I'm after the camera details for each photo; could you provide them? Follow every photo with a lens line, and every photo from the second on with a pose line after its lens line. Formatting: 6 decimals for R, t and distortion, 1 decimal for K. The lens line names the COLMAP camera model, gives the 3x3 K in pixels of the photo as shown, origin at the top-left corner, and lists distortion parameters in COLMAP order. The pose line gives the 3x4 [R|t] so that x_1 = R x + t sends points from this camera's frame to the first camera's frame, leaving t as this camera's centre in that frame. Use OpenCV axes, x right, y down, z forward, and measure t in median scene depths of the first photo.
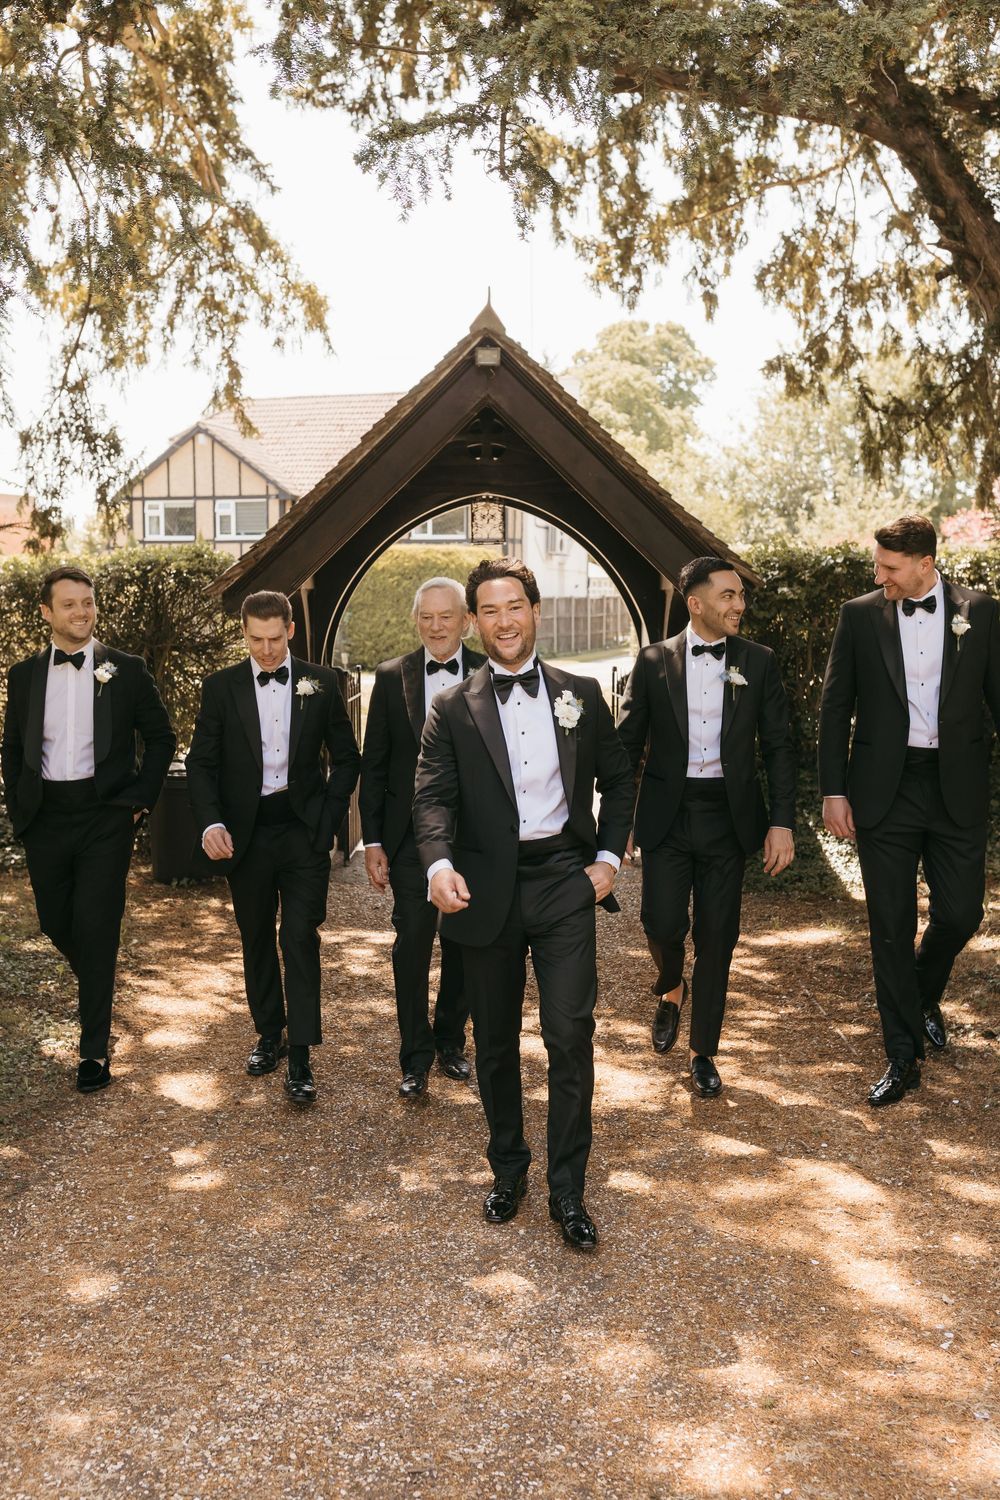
lens RADIAL K [[3095.8, 0, 500.0], [0, 3095.8, 750.0], [0, 0, 1]] dist [-0.002797, 12.012731]
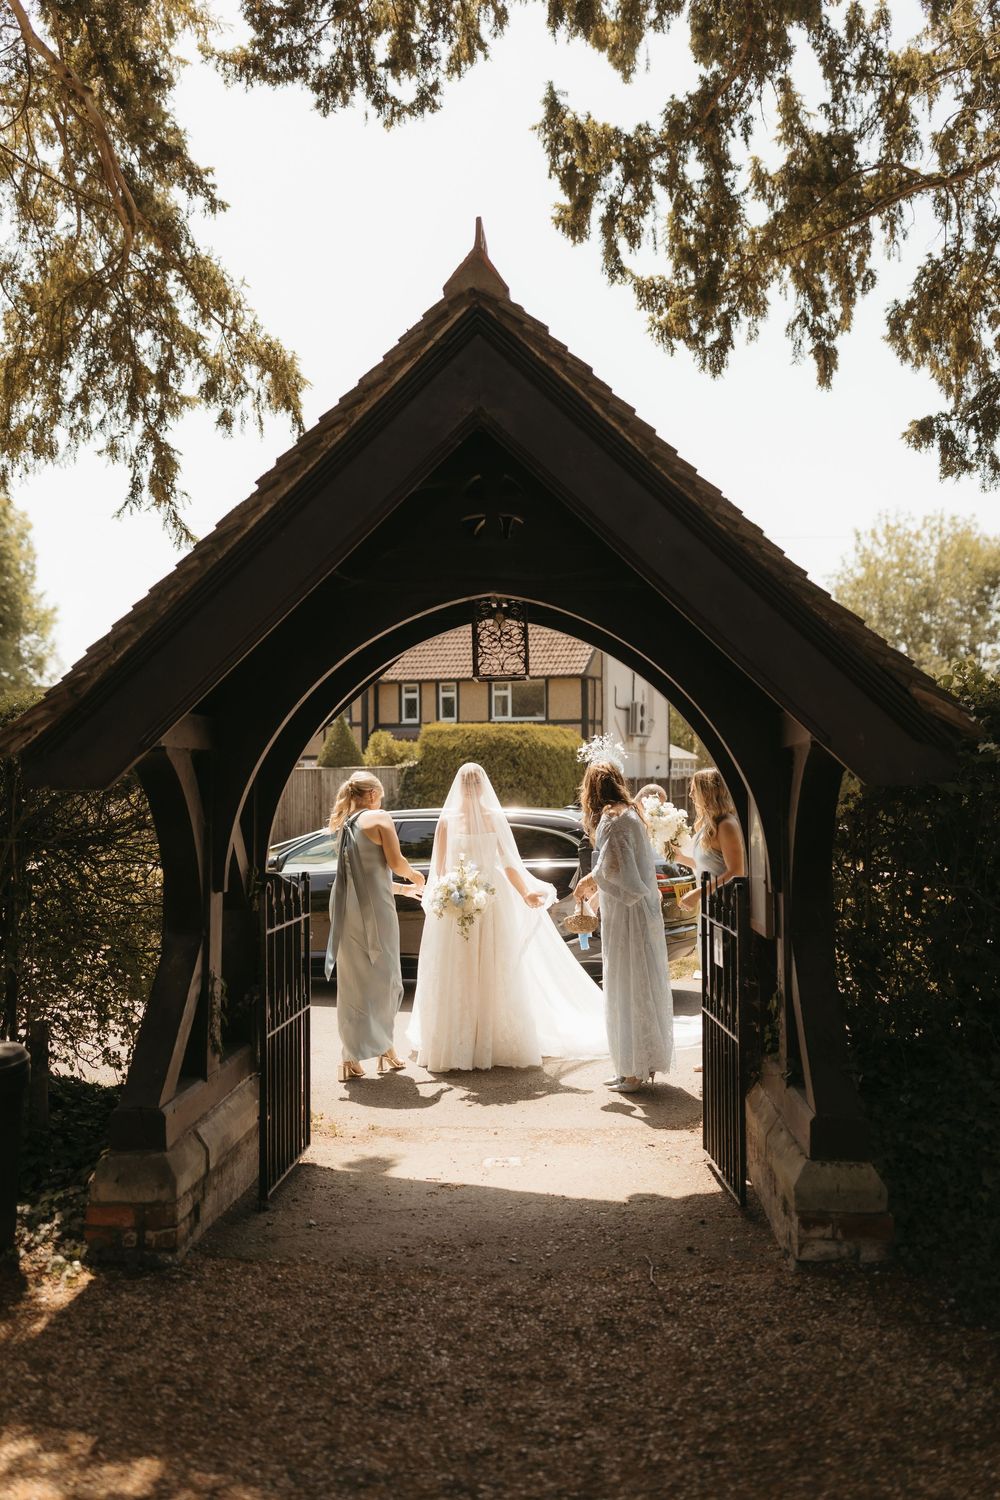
lens RADIAL K [[2962.1, 0, 500.0], [0, 2962.1, 750.0], [0, 0, 1]] dist [0.003989, 12.831085]
pose [[0.999470, -0.015690, -0.028514, 0.010309], [0.013970, 0.998127, -0.059564, -0.012499], [0.029395, 0.059134, 0.997817, 0.315389]]
